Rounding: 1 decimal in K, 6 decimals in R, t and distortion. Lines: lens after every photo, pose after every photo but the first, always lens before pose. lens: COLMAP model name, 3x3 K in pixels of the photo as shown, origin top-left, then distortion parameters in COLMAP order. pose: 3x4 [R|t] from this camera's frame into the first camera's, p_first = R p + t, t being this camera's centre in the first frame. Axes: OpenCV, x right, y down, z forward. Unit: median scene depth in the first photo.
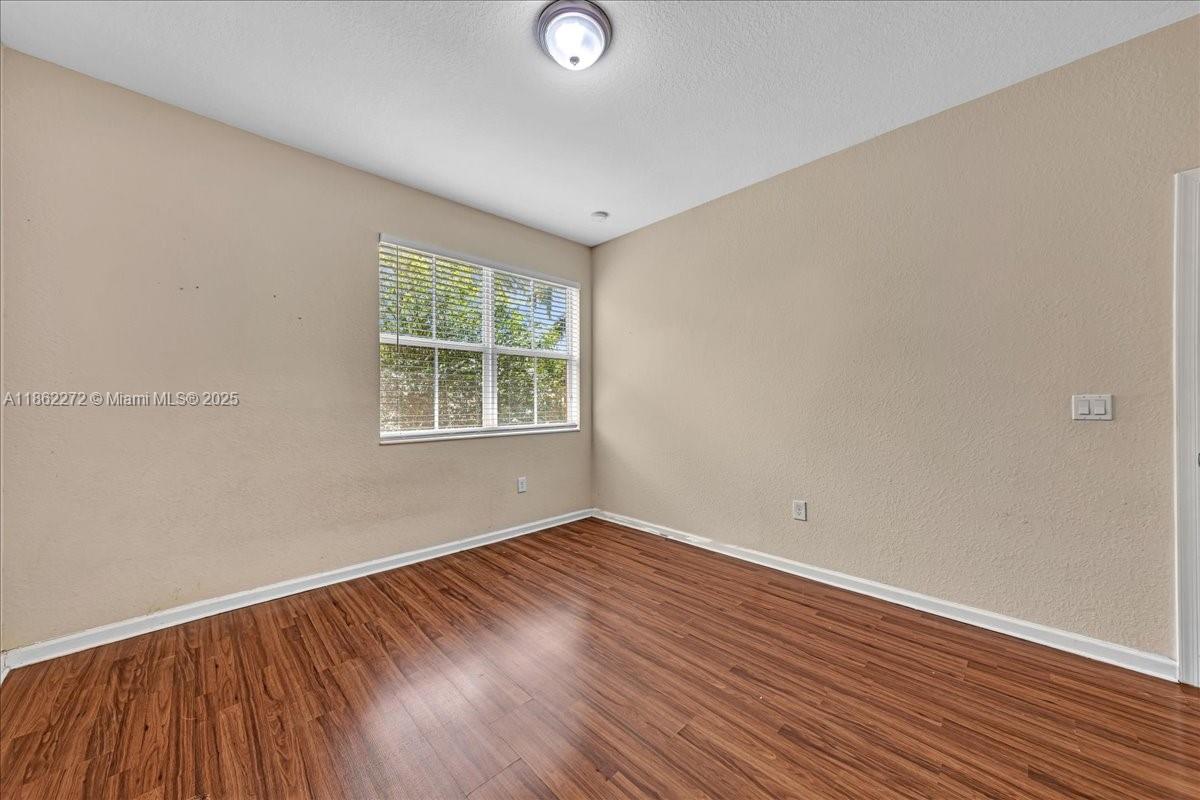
lens RADIAL K [[421.8, 0, 600.9], [0, 421.8, 391.3], [0, 0, 1]] dist [-0.000200, -0.000082]
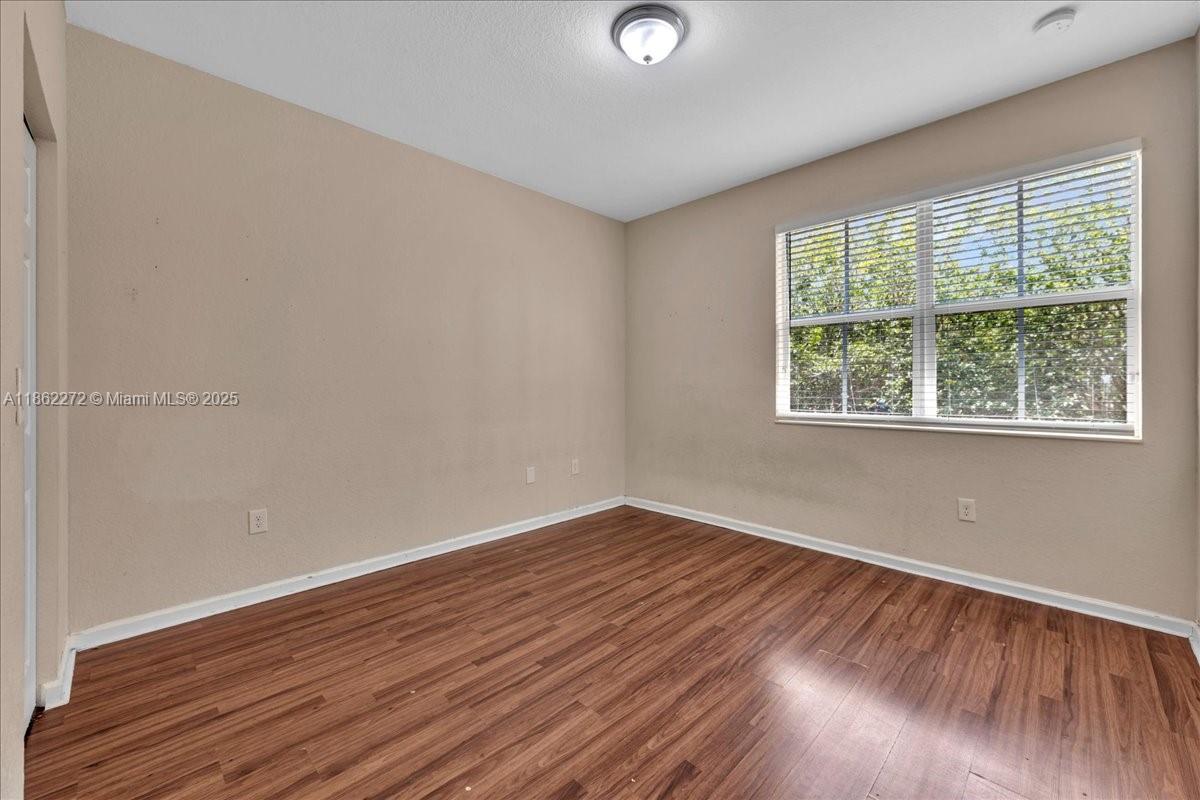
lens RADIAL K [[482.6, 0, 602.7], [0, 482.6, 386.9], [0, 0, 1]] dist [0.000733, -0.000261]
pose [[0.016478, 0.008946, -0.999824, 0.840604], [0.022821, 0.999696, 0.009321, 0.015018], [0.999604, -0.022970, 0.016269, 0.650355]]
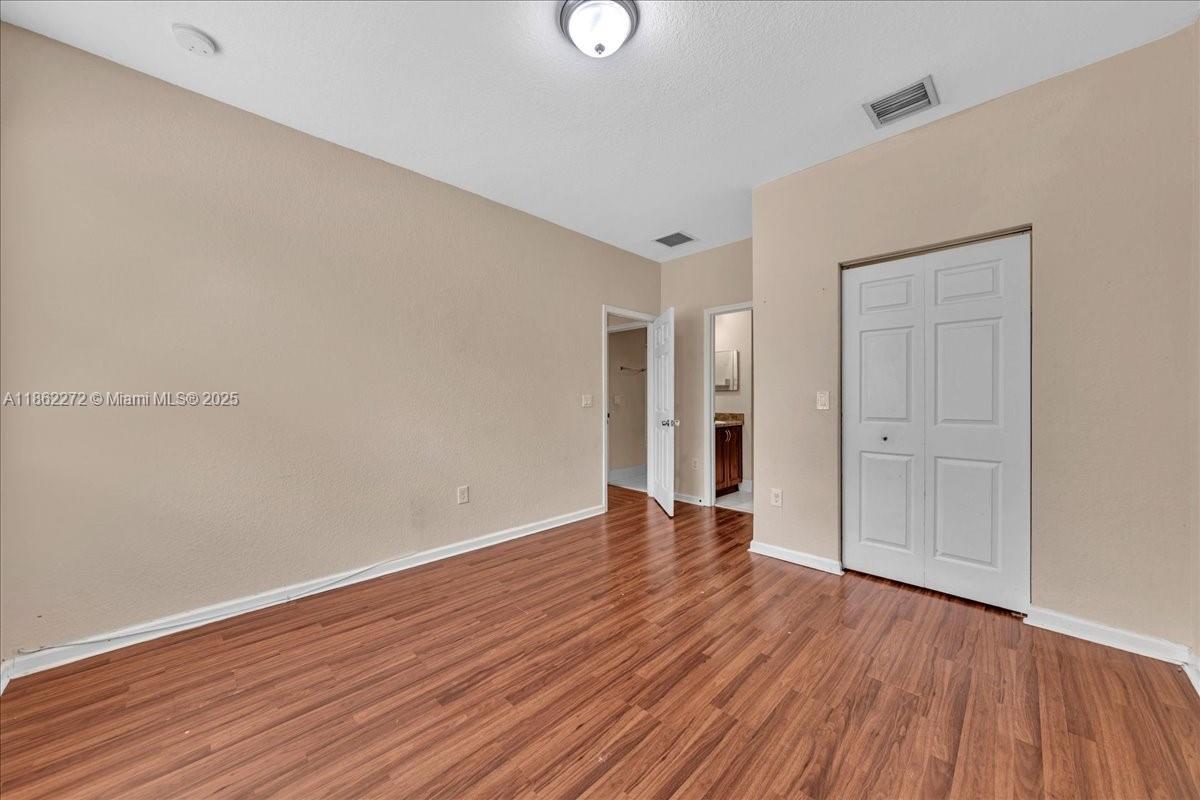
lens RADIAL K [[421.8, 0, 600.9], [0, 421.8, 391.3], [0, 0, 1]] dist [-0.000200, -0.000082]
pose [[-0.006739, 0.016893, 0.999835, -0.780351], [-0.017683, 0.999699, -0.017010, 0.019707], [-0.999821, -0.017795, -0.006438, 0.754967]]
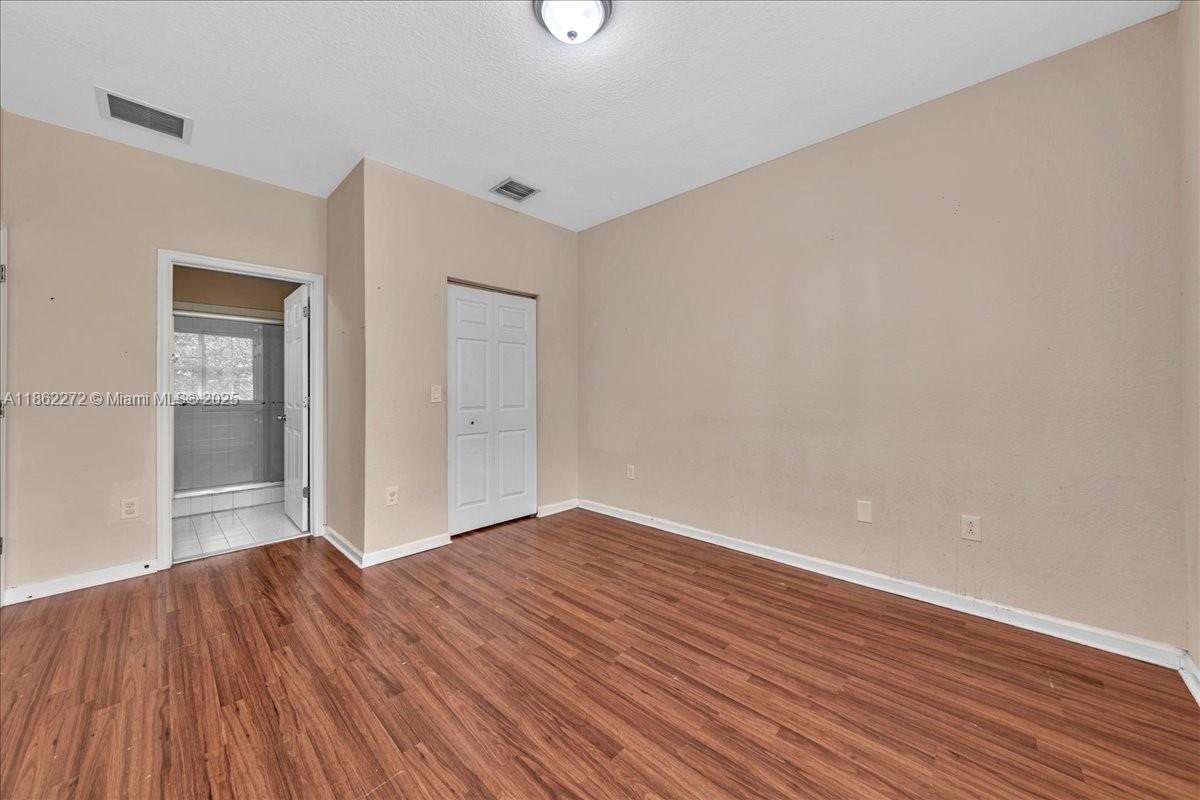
lens RADIAL K [[425.3, 0, 597.4], [0, 425.3, 377.8], [0, 0, 1]] dist [0.000658, -0.000036]
pose [[-0.999551, 0.007436, -0.029023, -0.063447], [0.008850, 0.998765, -0.048896, 0.033460], [0.028623, -0.049131, -0.998382, 1.471842]]
